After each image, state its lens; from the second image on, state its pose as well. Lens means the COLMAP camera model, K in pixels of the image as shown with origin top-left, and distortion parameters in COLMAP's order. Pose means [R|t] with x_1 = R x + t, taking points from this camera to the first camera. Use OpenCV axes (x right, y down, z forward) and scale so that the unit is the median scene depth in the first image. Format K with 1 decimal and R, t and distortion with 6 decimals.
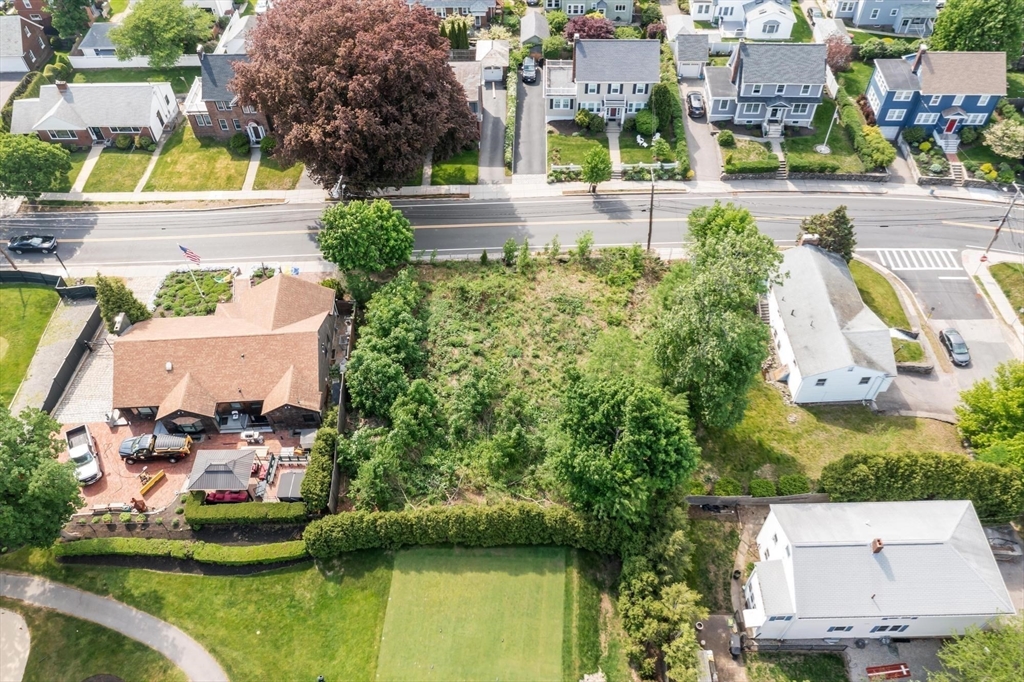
lens RADIAL K [[790.2, 0, 512.0], [0, 790.2, 341.0], [0, 0, 1]] dist [-0.018443, 0.005316]
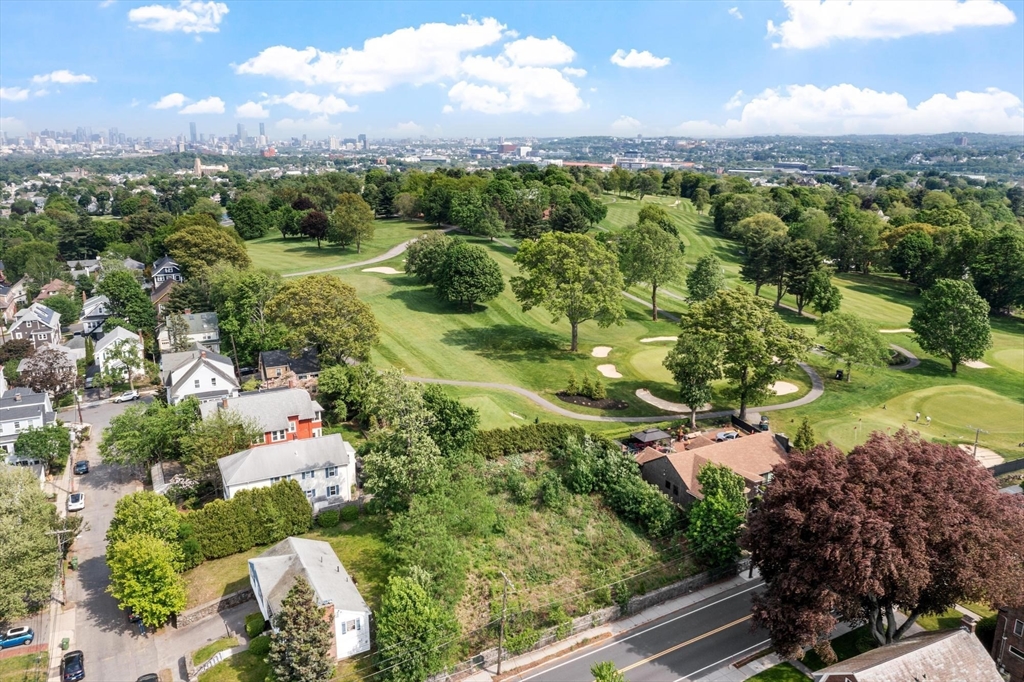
lens RADIAL K [[790.2, 0, 512.0], [0, 790.2, 341.0], [0, 0, 1]] dist [-0.018443, 0.005316]
pose [[-0.902656, 0.128805, -0.410635, 0.602006], [-0.327151, 0.414567, 0.849180, -1.286970], [0.279614, 0.900857, -0.332073, 1.263298]]
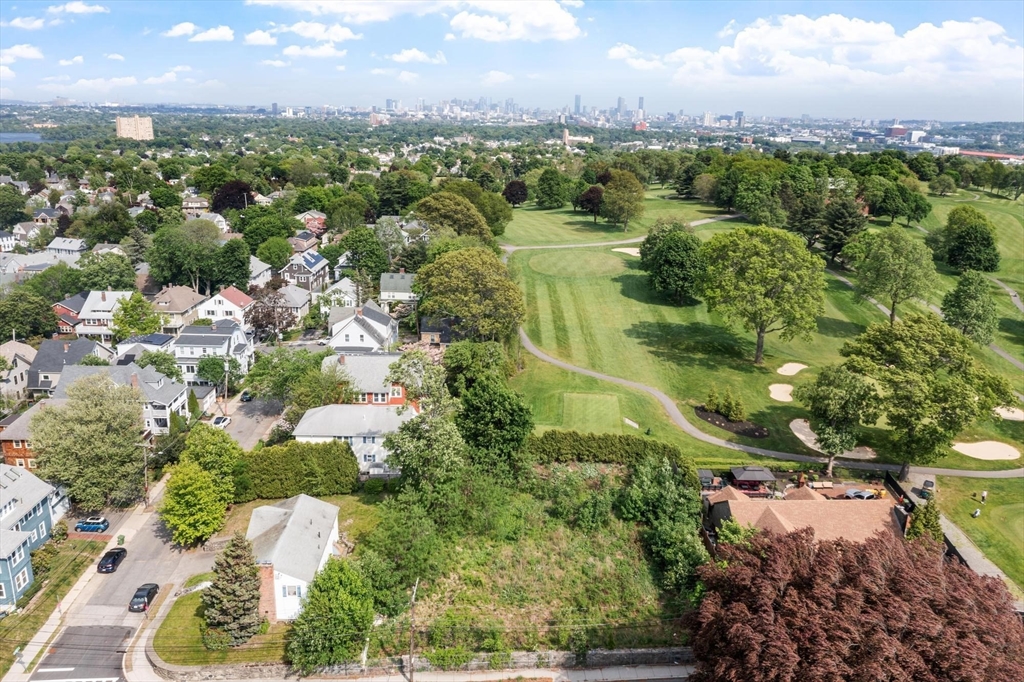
lens RADIAL K [[790.2, 0, 512.0], [0, 790.2, 341.0], [0, 0, 1]] dist [-0.018443, 0.005316]
pose [[-0.999985, -0.005372, 0.001325, 0.092451], [-0.000728, 0.365150, 0.930949, -1.296171], [-0.005485, 0.930933, -0.365148, 1.269915]]
